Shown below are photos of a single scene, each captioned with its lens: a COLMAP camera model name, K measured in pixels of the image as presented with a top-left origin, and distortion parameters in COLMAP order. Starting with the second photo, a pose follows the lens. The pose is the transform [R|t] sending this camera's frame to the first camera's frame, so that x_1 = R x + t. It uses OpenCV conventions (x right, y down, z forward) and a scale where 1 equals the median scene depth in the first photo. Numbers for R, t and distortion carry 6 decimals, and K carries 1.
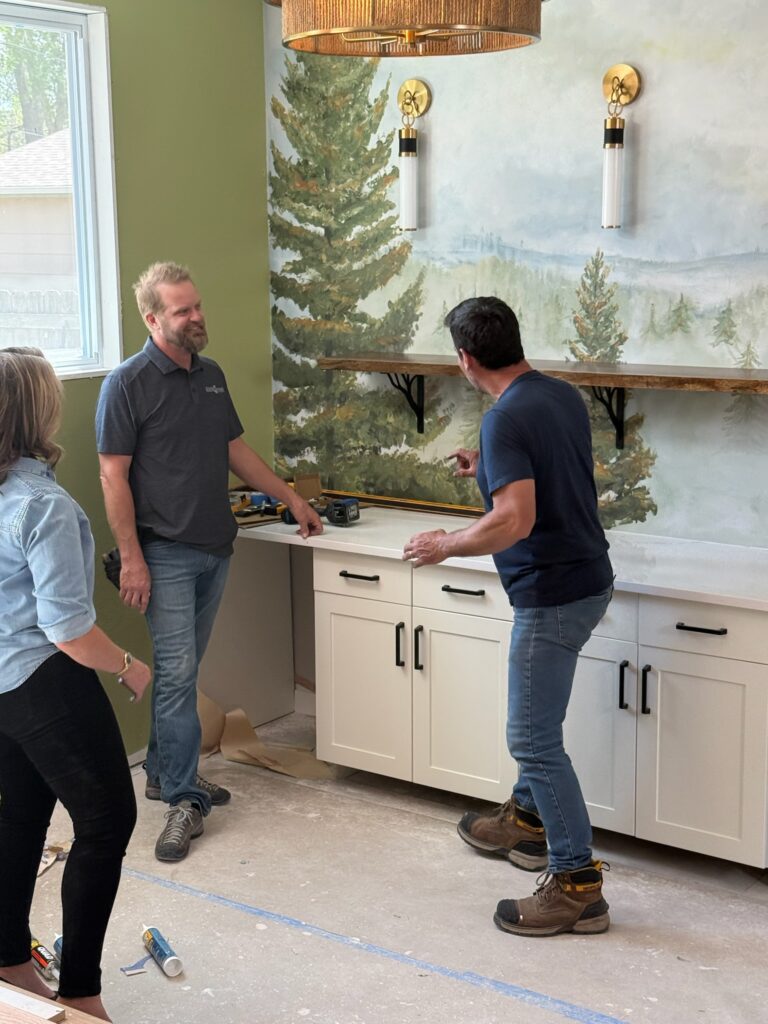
lens RADIAL K [[1604.5, 0, 389.4], [0, 1604.5, 514.9], [0, 0, 1]] dist [0.127646, 0.000000]
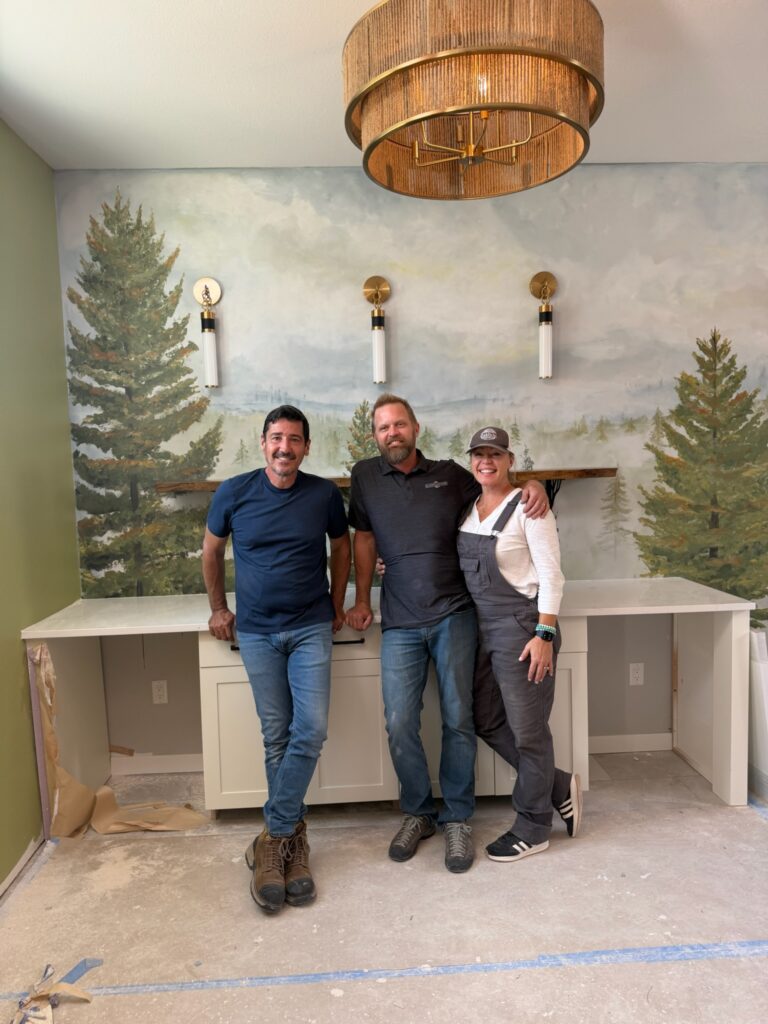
lens RADIAL K [[719.7, 0, 384.2], [0, 719.7, 518.6], [0, 0, 1]] dist [0.061150, -0.050775]
pose [[0.779054, -0.067924, 0.623267, -0.266724], [0.136004, 0.988751, -0.062244, -0.011420], [-0.612028, 0.133258, 0.779528, 0.466049]]
